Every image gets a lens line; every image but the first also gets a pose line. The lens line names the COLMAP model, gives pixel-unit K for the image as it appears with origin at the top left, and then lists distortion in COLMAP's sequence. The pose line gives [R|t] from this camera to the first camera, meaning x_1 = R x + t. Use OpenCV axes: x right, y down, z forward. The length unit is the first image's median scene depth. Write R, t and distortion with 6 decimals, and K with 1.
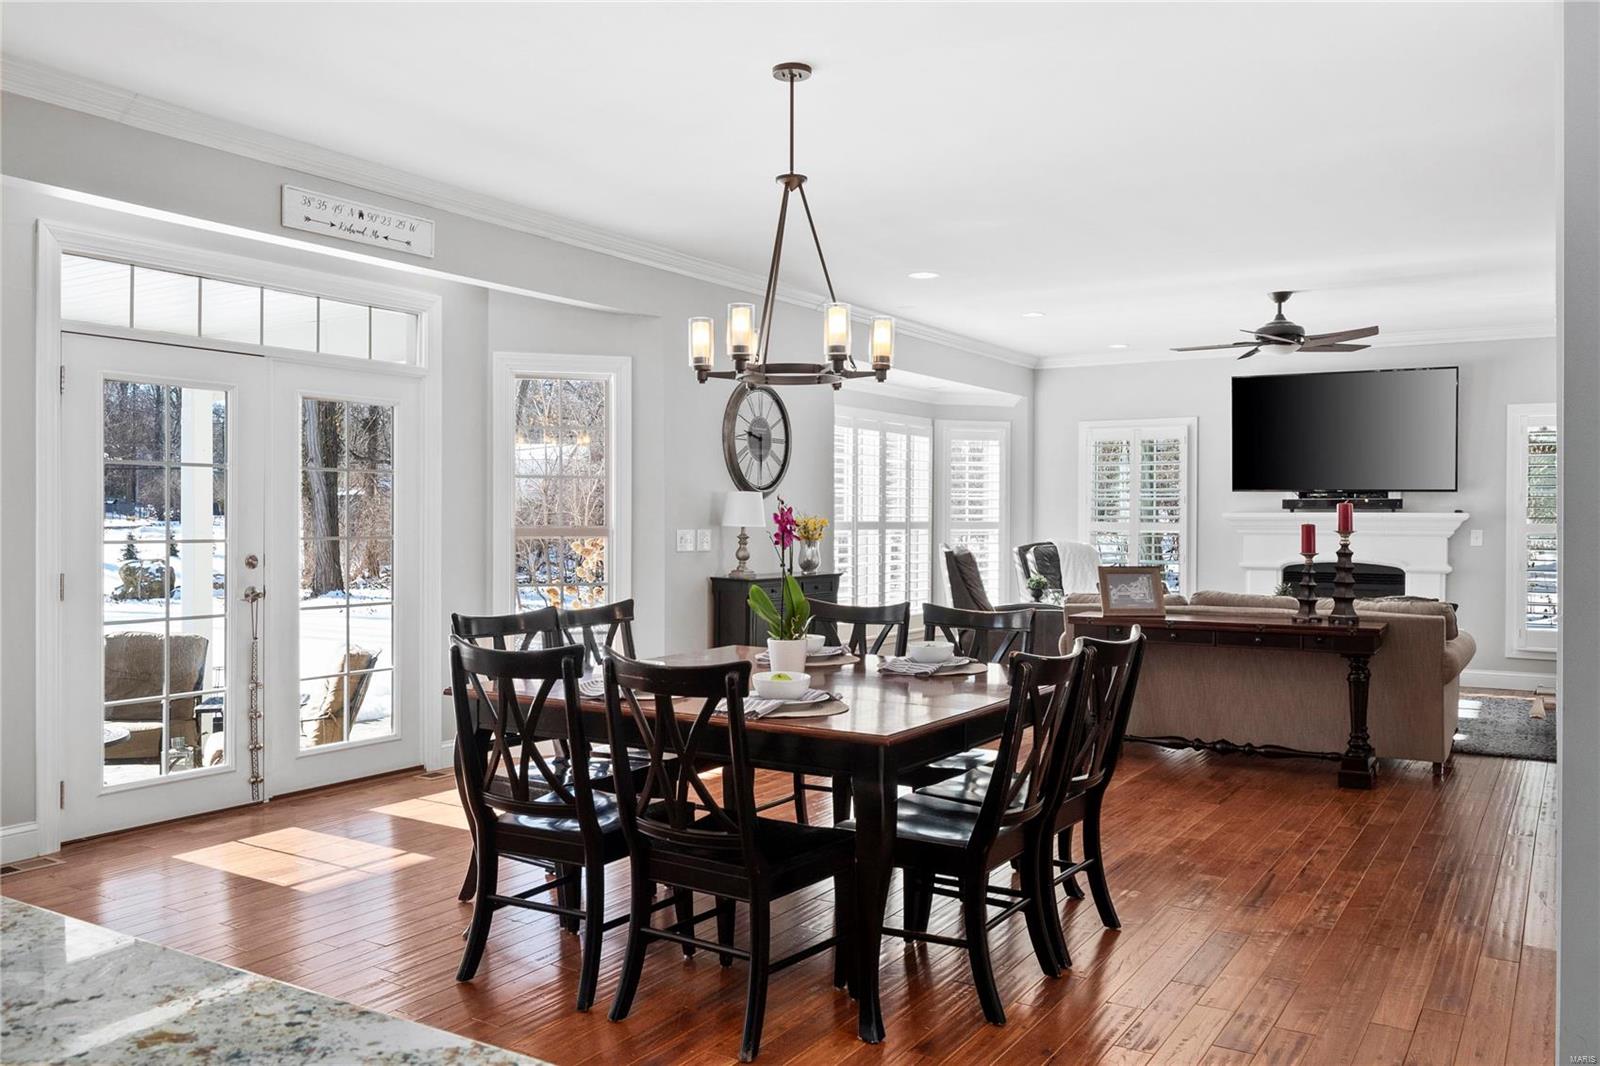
lens RADIAL K [[1288.6, 0, 786.6], [0, 1288.6, 521.6], [0, 0, 1]] dist [0.003489, 0.007368]
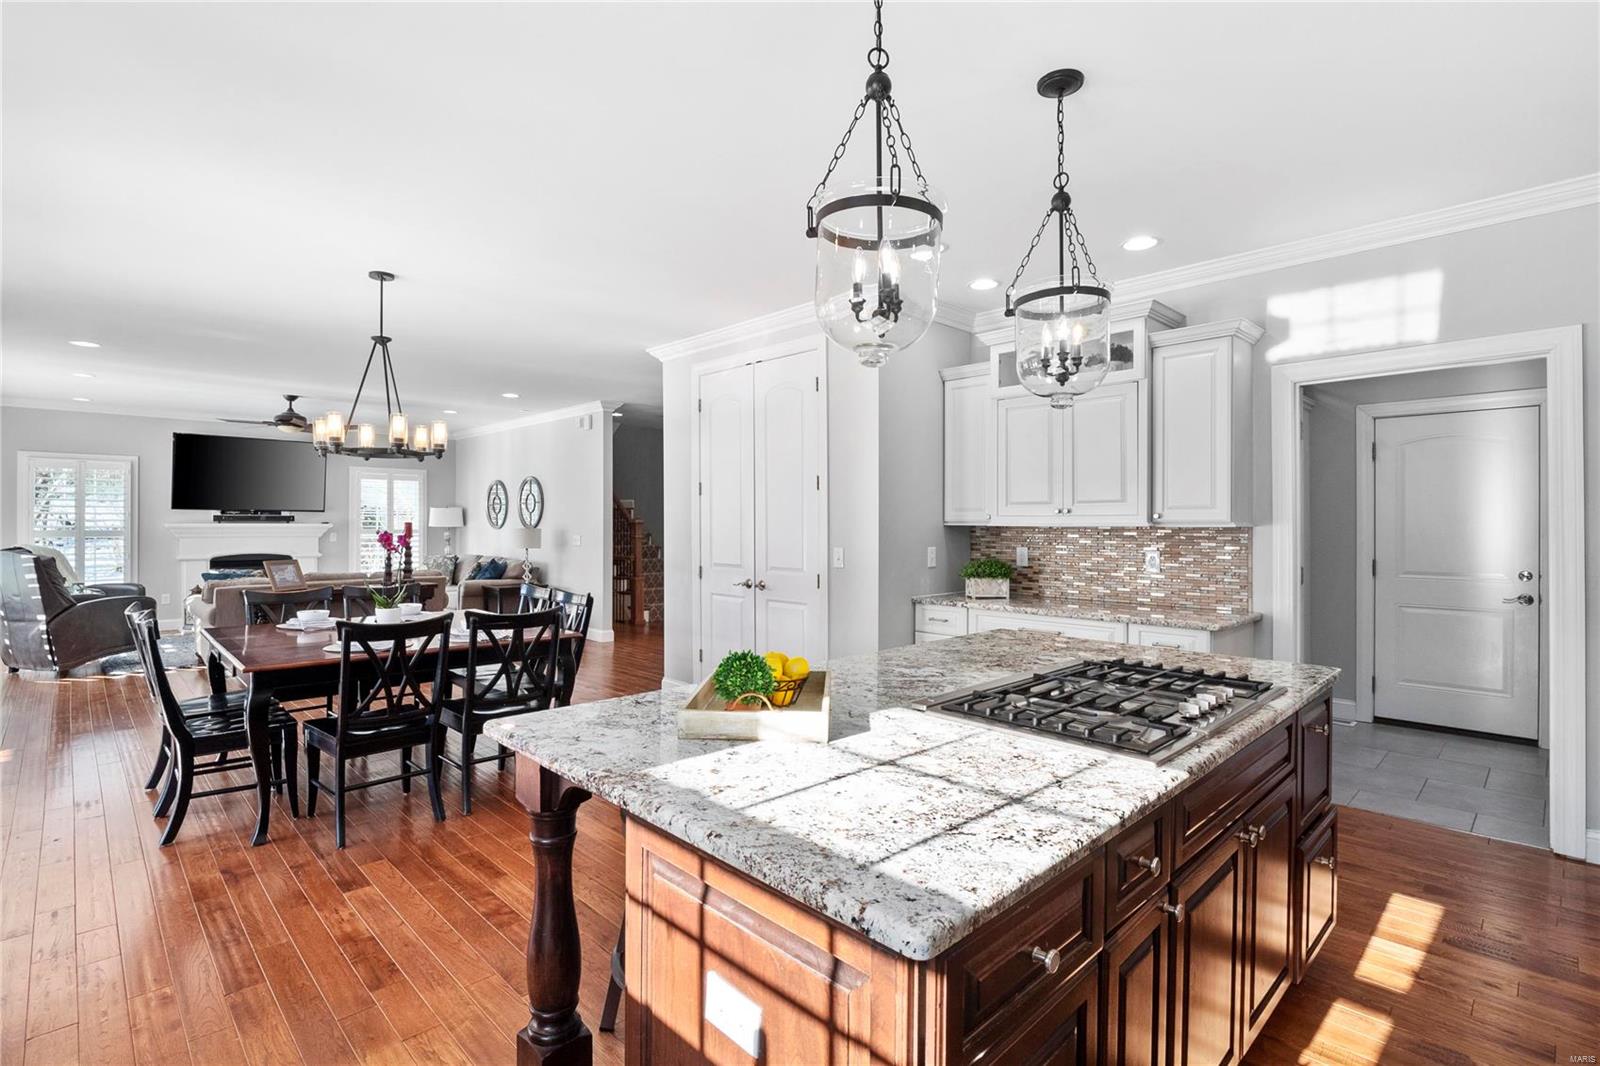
lens RADIAL K [[747.7, 0, 797.1], [0, 747.7, 520.2], [0, 0, 1]] dist [-0.011982, -0.000598]
pose [[0.243321, 0.003665, 0.969939, -0.317195], [-0.001787, 0.999993, -0.003331, -0.009028], [-0.969944, -0.000923, 0.243326, 0.089280]]
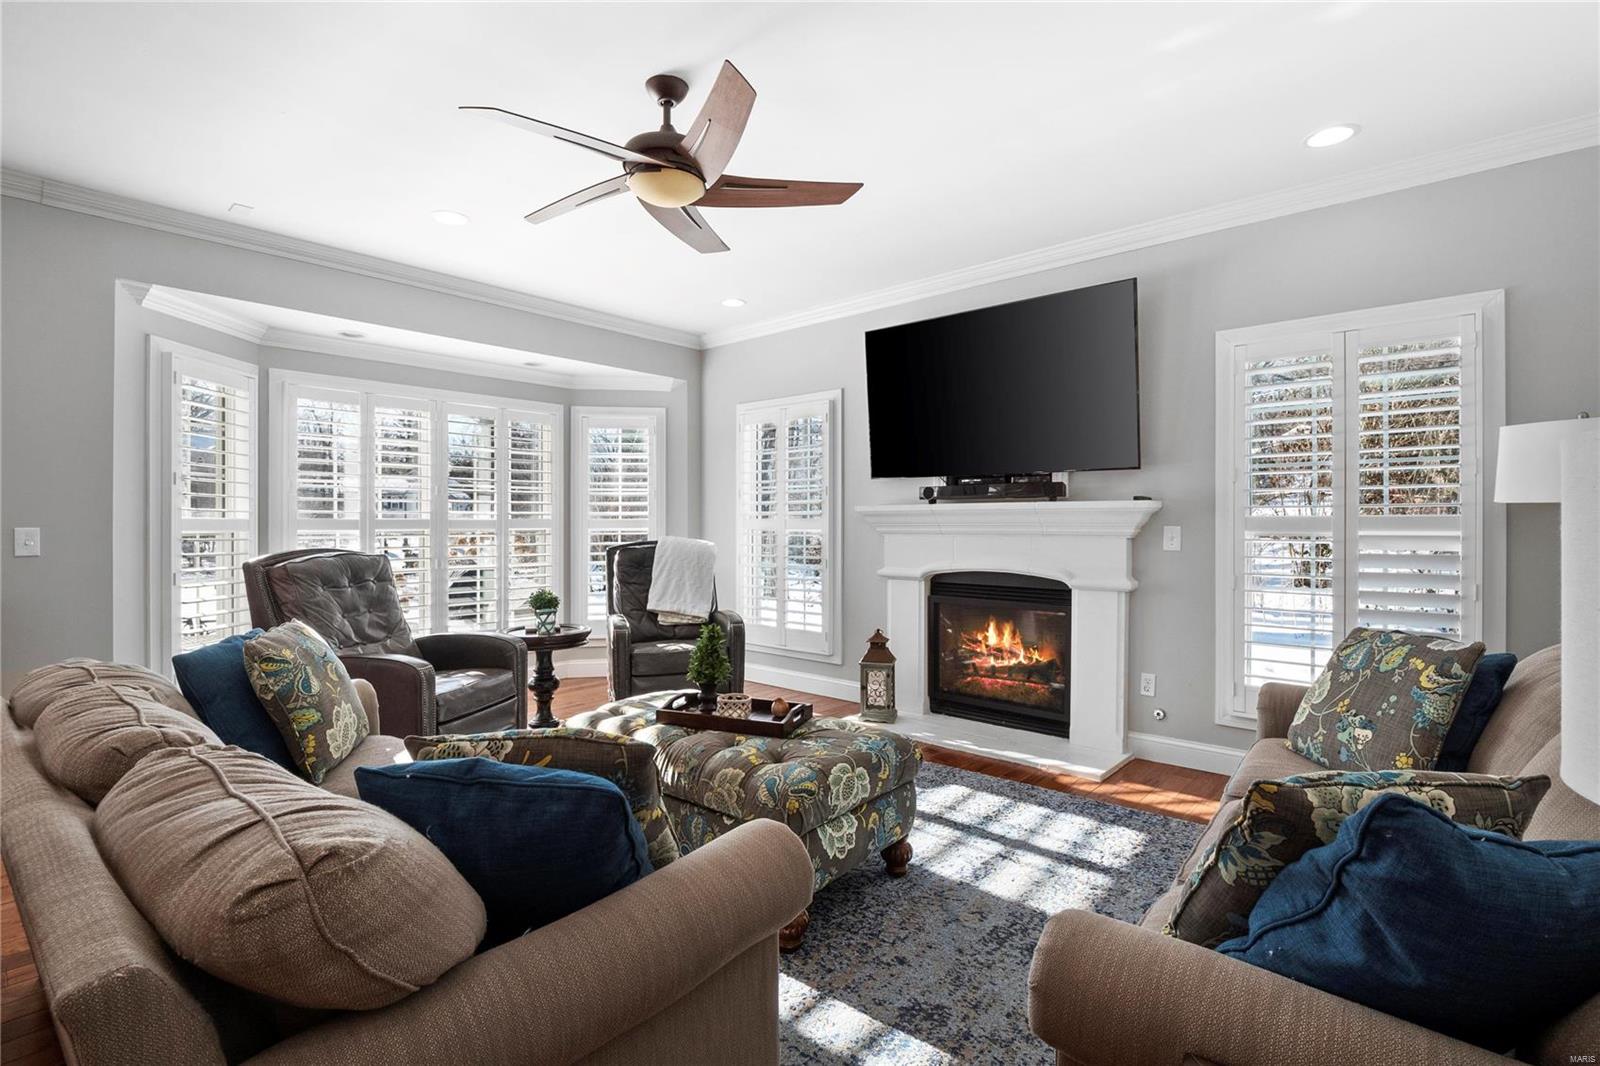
lens RADIAL K [[747.7, 0, 788.0], [0, 747.7, 522.8], [0, 0, 1]] dist [-0.011982, -0.000598]
pose [[0.987350, -0.006275, -0.158429, 0.375367], [0.006417, 0.999979, 0.000383, 0.003137], [0.158423, -0.001394, 0.987370, 0.552699]]
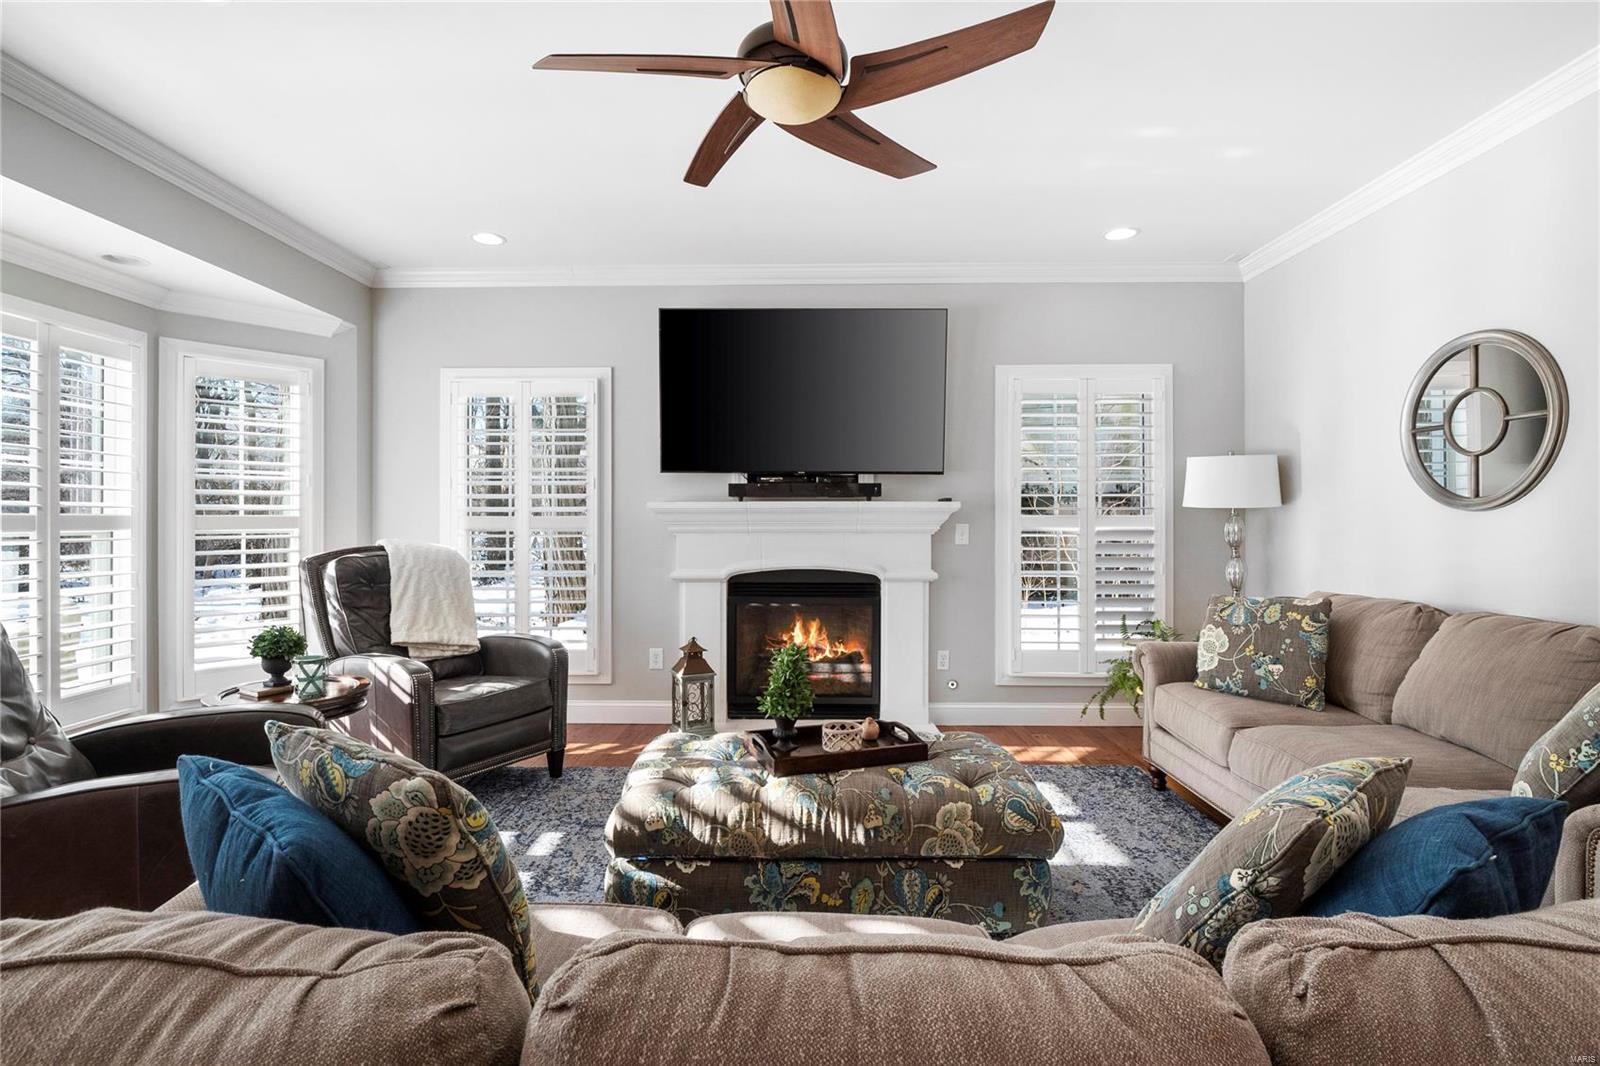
lens RADIAL K [[747.7, 0, 805.5], [0, 747.7, 524.8], [0, 0, 1]] dist [-0.011982, -0.000598]
pose [[0.852038, -0.006797, 0.523437, 0.202871], [0.004300, 0.999973, 0.005987, 0.003478], [-0.523463, -0.002851, 0.852044, 0.621424]]
